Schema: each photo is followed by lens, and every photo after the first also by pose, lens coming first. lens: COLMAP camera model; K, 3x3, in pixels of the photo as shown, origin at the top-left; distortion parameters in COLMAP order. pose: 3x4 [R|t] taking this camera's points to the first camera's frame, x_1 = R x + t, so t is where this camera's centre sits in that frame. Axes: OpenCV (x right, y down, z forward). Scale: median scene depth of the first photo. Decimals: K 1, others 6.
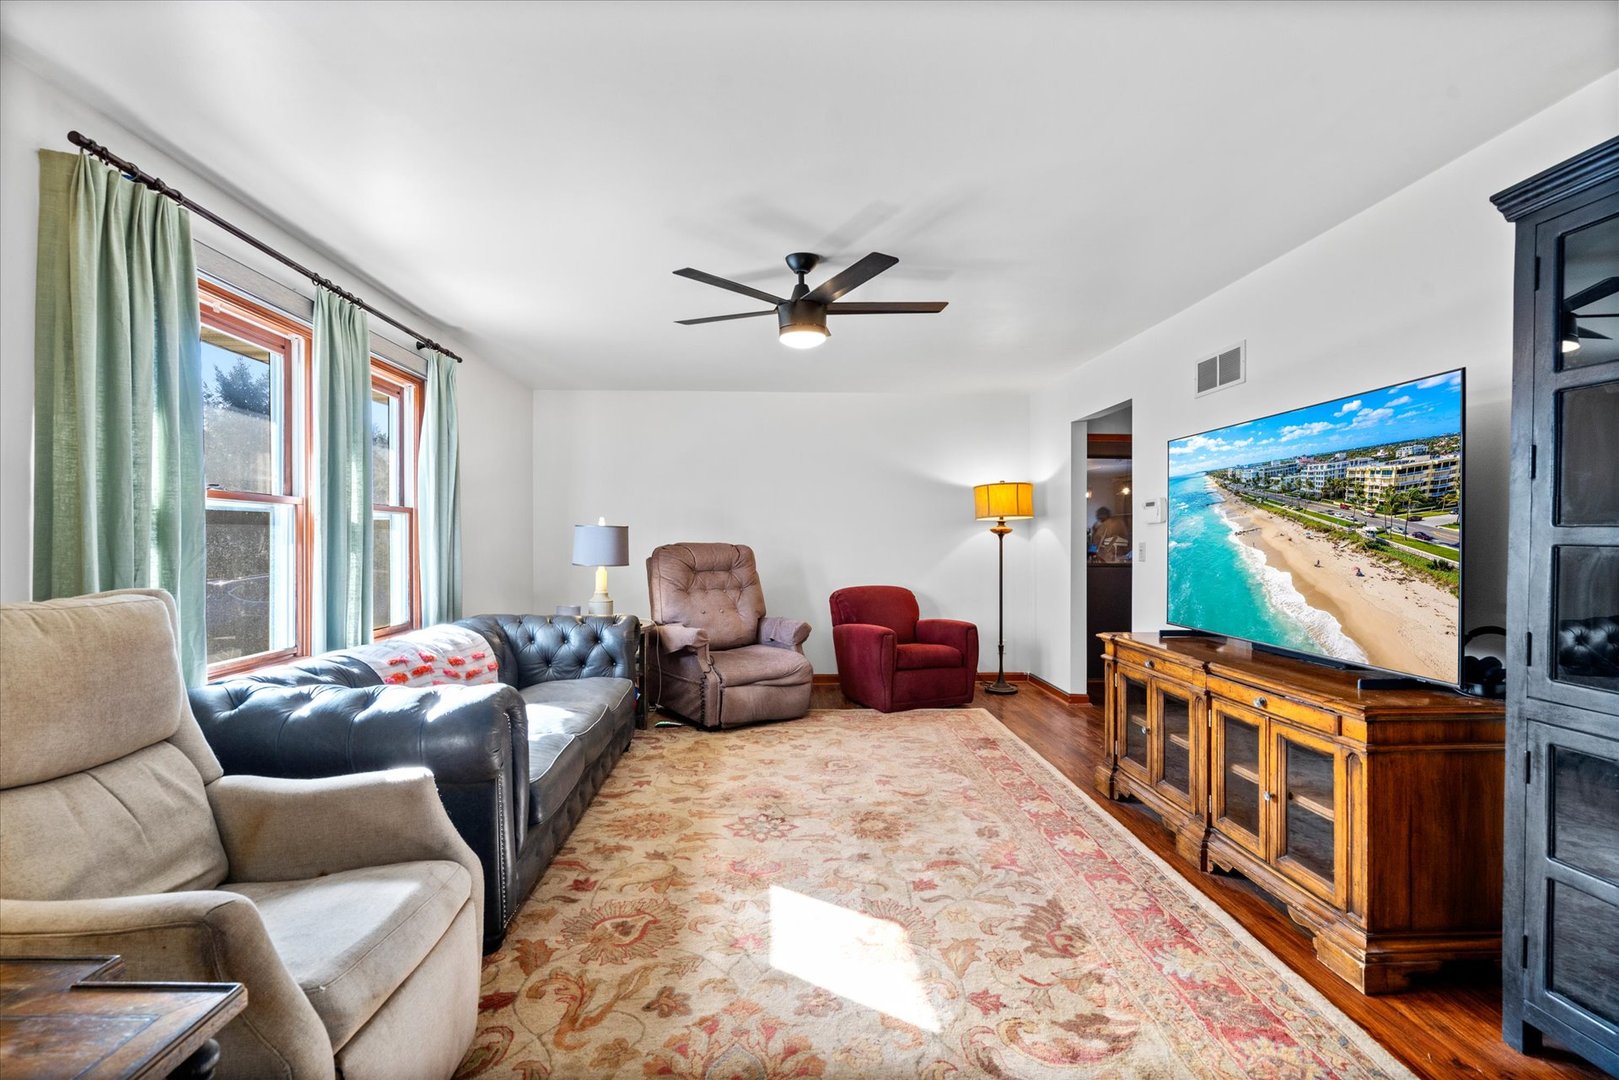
lens RADIAL K [[738.7, 0, 807.0], [0, 738.7, 543.3], [0, 0, 1]] dist [-0.000569, -0.000006]
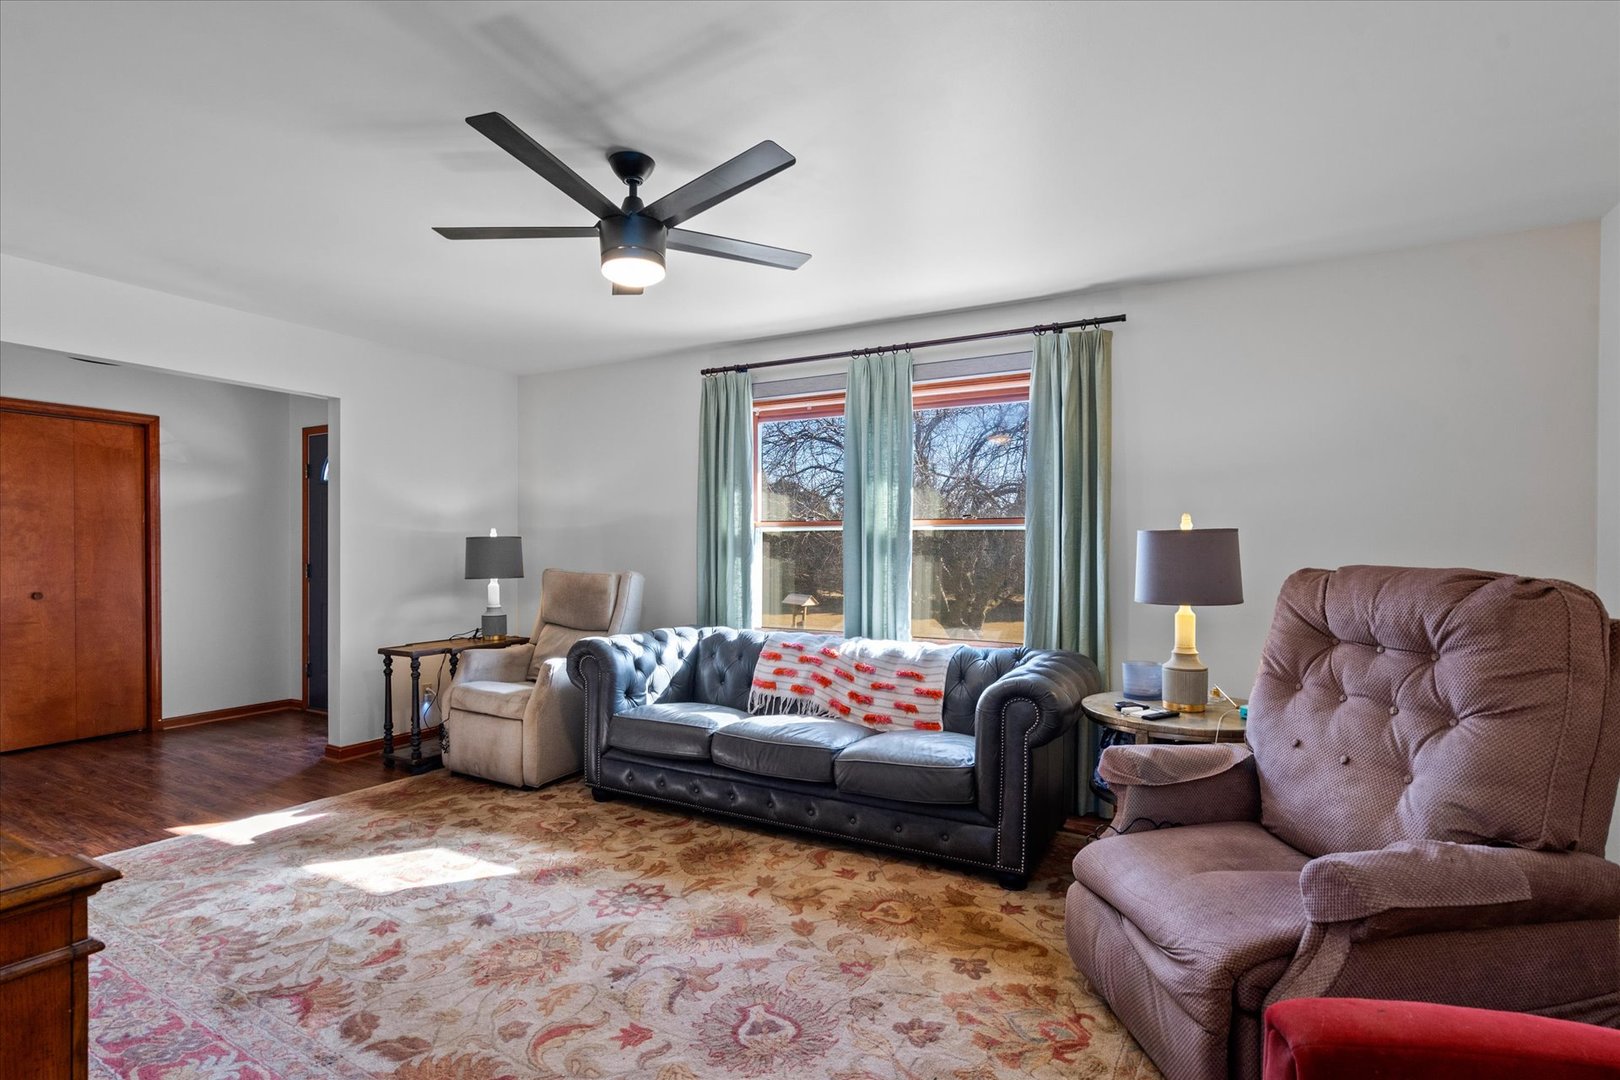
lens RADIAL K [[739.2, 0, 812.0], [0, 739.2, 548.4], [0, 0, 1]] dist [-0.000569, -0.000006]
pose [[-0.500855, -0.008615, -0.865489, 0.671441], [-0.010358, 0.999939, -0.003959, -0.040648], [0.865469, 0.006982, -0.500913, 1.824990]]
